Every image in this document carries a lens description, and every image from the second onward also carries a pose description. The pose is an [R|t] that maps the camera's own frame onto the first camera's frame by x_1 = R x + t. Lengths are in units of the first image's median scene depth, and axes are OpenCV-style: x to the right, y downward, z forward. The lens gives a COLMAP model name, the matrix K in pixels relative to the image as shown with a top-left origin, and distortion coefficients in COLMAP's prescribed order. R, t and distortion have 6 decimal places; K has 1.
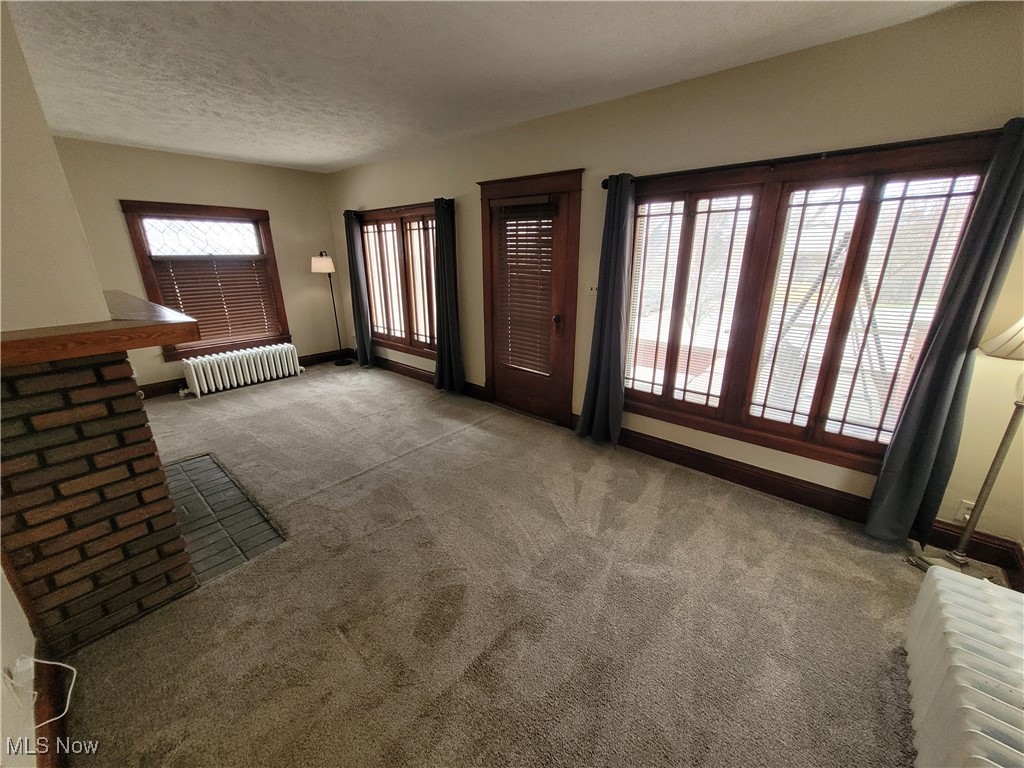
lens RADIAL K [[383.2, 0, 518.5], [0, 383.2, 379.6], [0, 0, 1]] dist [0.007843, 0.000120]
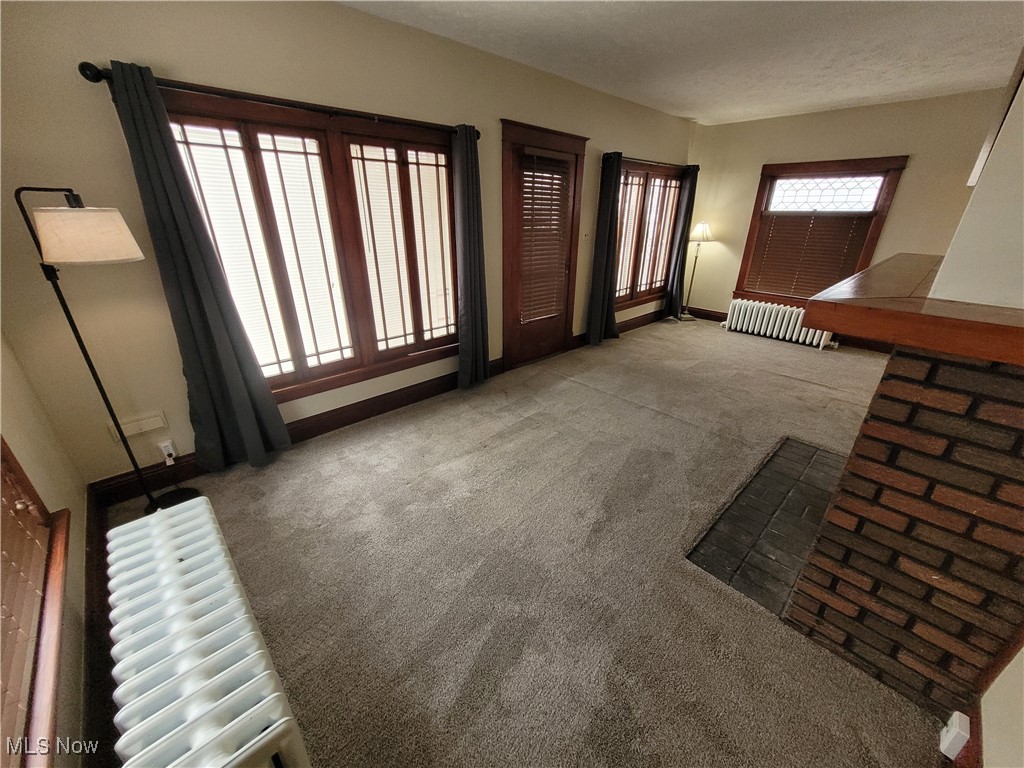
lens RADIAL K [[404.5, 0, 518.2], [0, 404.5, 388.8], [0, 0, 1]] dist [0.001769, 0.000146]
pose [[0.114302, -0.407460, 0.906042, -0.986260], [0.291520, 0.885626, 0.361501, -0.251842], [-0.949711, 0.222809, 0.220012, 0.765846]]
